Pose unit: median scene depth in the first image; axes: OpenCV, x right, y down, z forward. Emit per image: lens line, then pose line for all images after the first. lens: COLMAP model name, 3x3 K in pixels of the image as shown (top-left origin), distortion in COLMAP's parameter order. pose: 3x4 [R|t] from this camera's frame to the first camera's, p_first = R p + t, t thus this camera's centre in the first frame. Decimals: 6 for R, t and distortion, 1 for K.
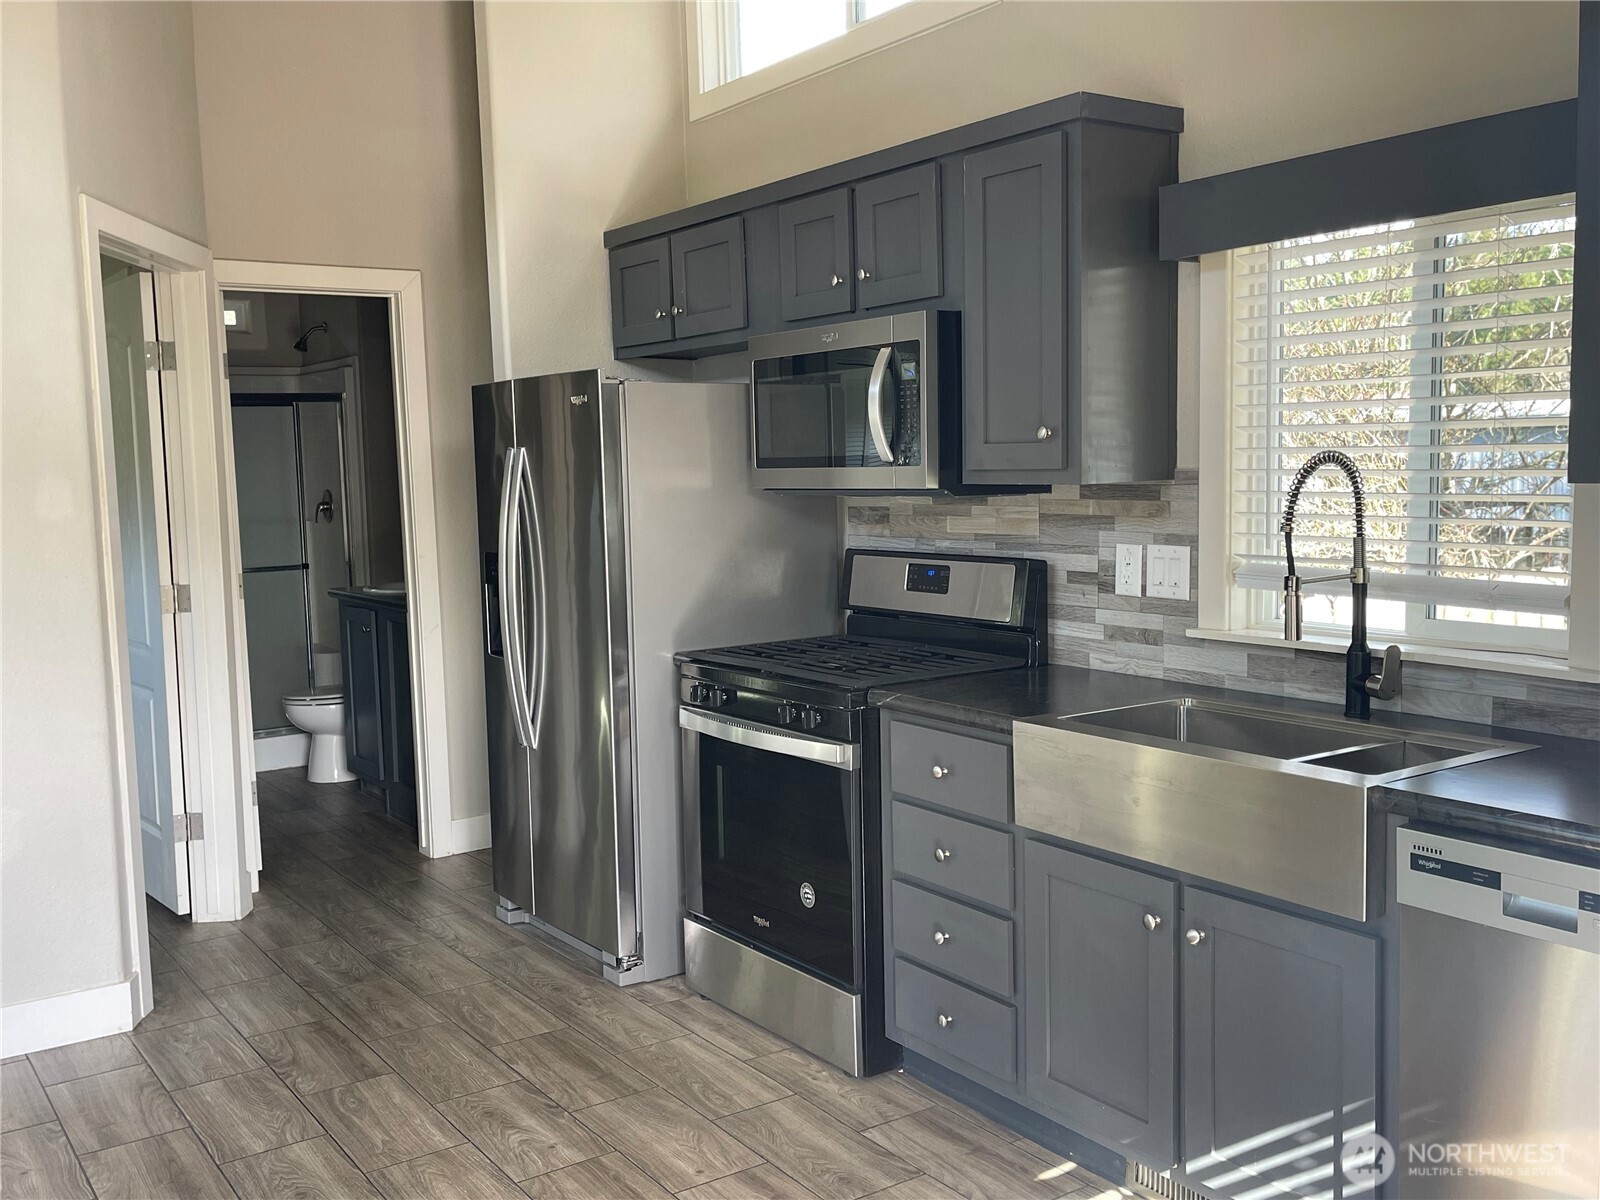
lens RADIAL K [[1442.4, 0, 800.0], [0, 1442.4, 600.0], [0, 0, 1]] dist [0.052277, -0.014757]
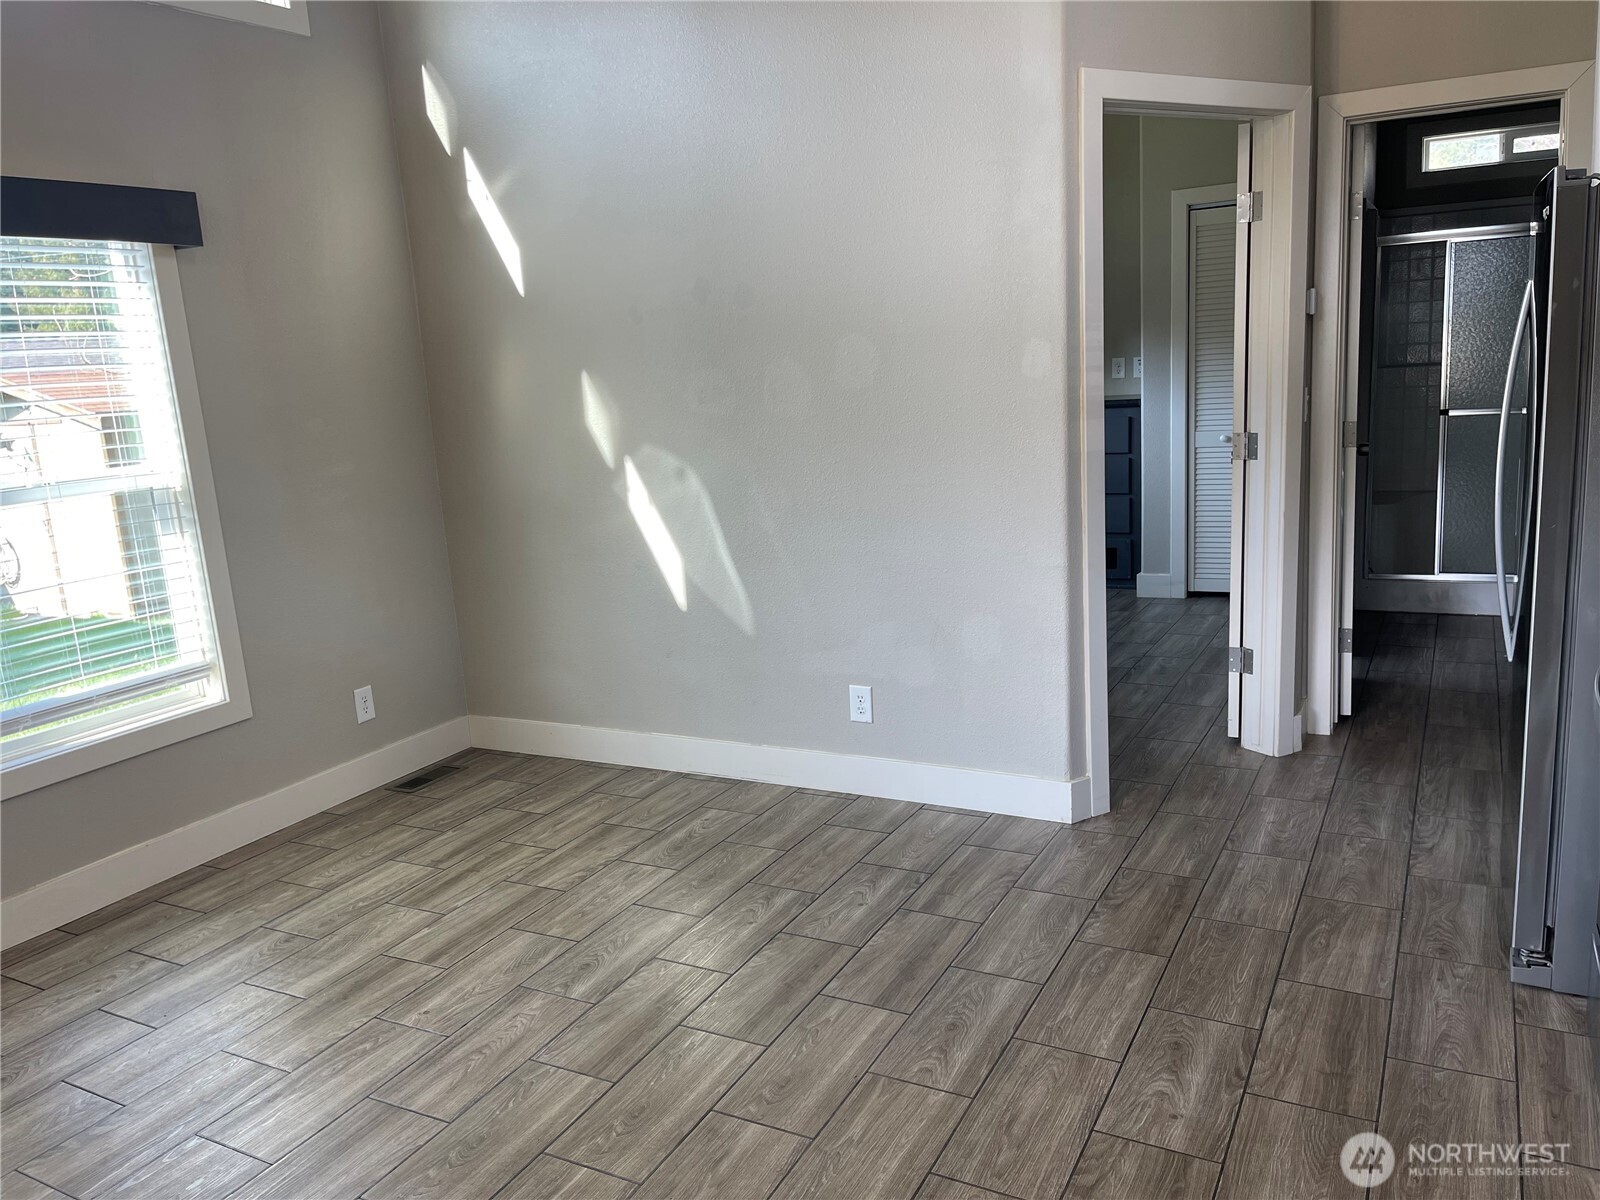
lens RADIAL K [[1189.5, 0, 800.0], [0, 1189.5, 600.0], [0, 0, 1]] dist [0.054522, -0.097826]
pose [[0.448500, 0.171762, -0.877124, 0.282885], [-0.032745, 0.983860, 0.175920, -0.045706], [0.893183, -0.050178, 0.446885, 0.450804]]
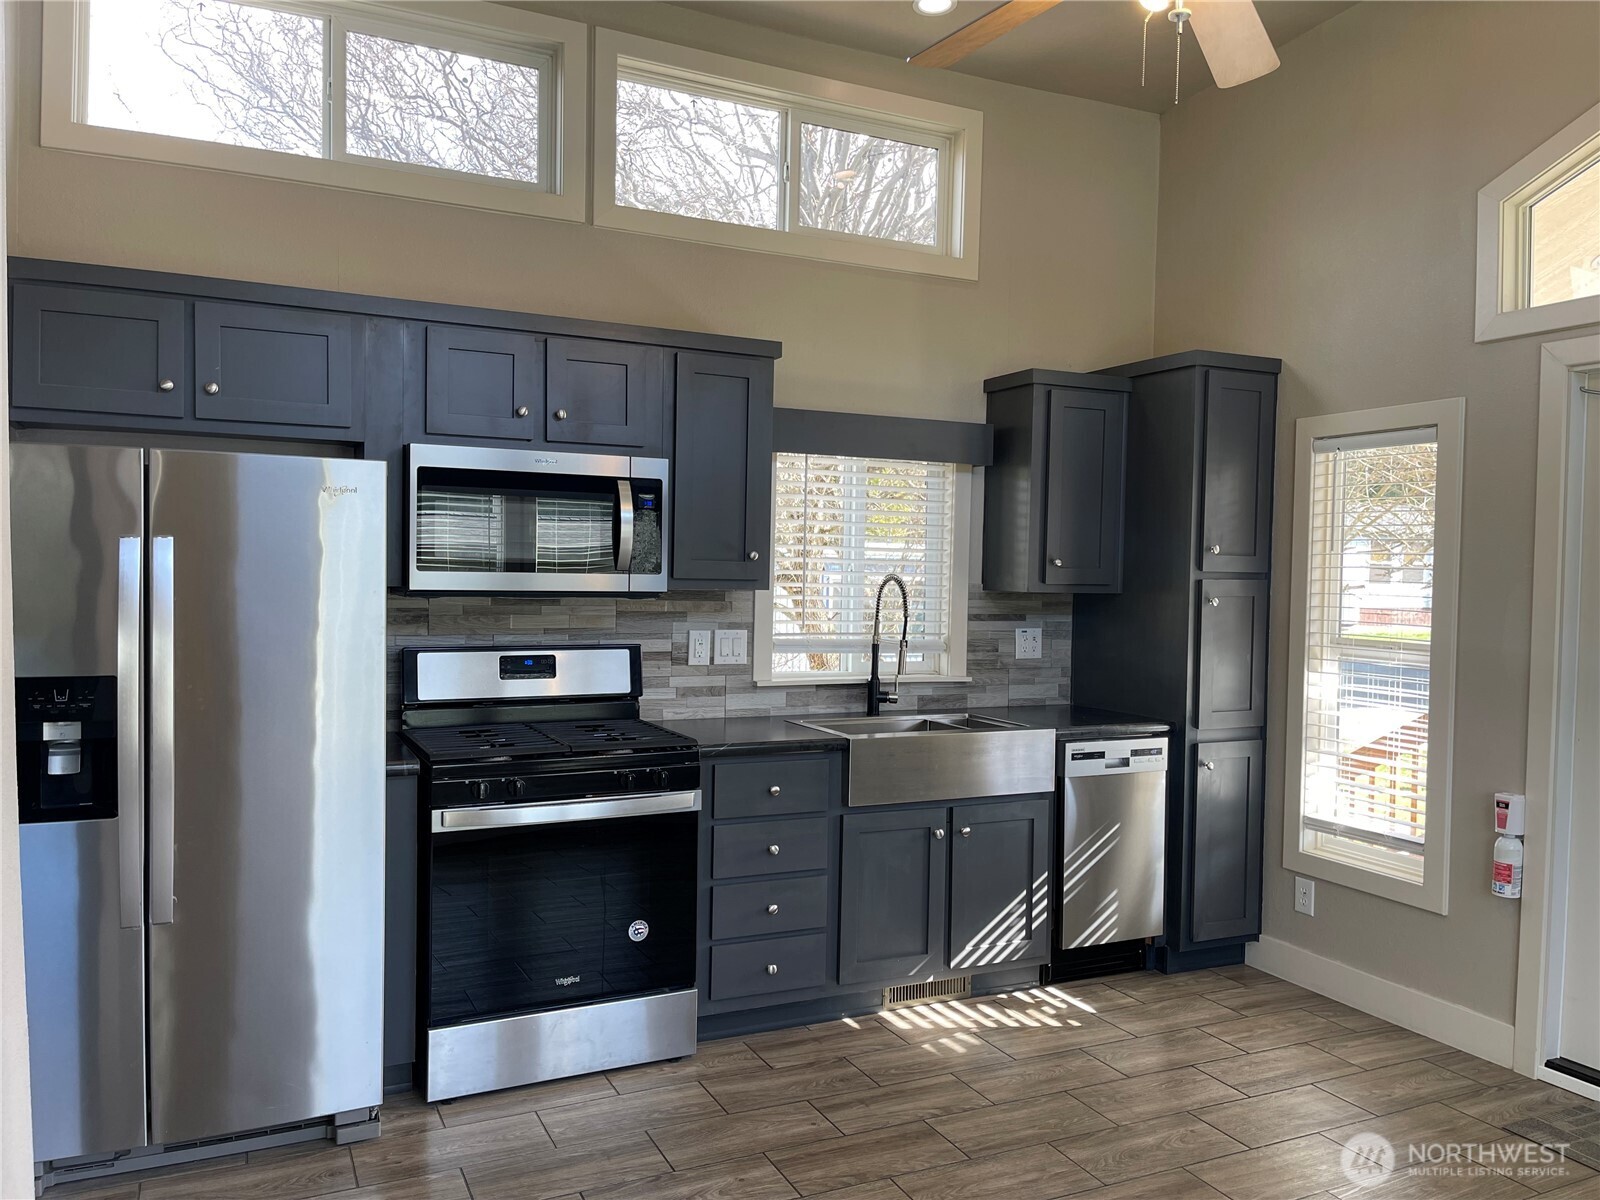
lens RADIAL K [[1189.5, 0, 800.0], [0, 1189.5, 600.0], [0, 0, 1]] dist [0.054522, -0.097826]
pose [[0.180995, -0.003520, 0.983478, -0.978061], [0.072260, 0.997338, -0.009729, -0.051661], [-0.980826, 0.072826, 0.180768, 0.694332]]
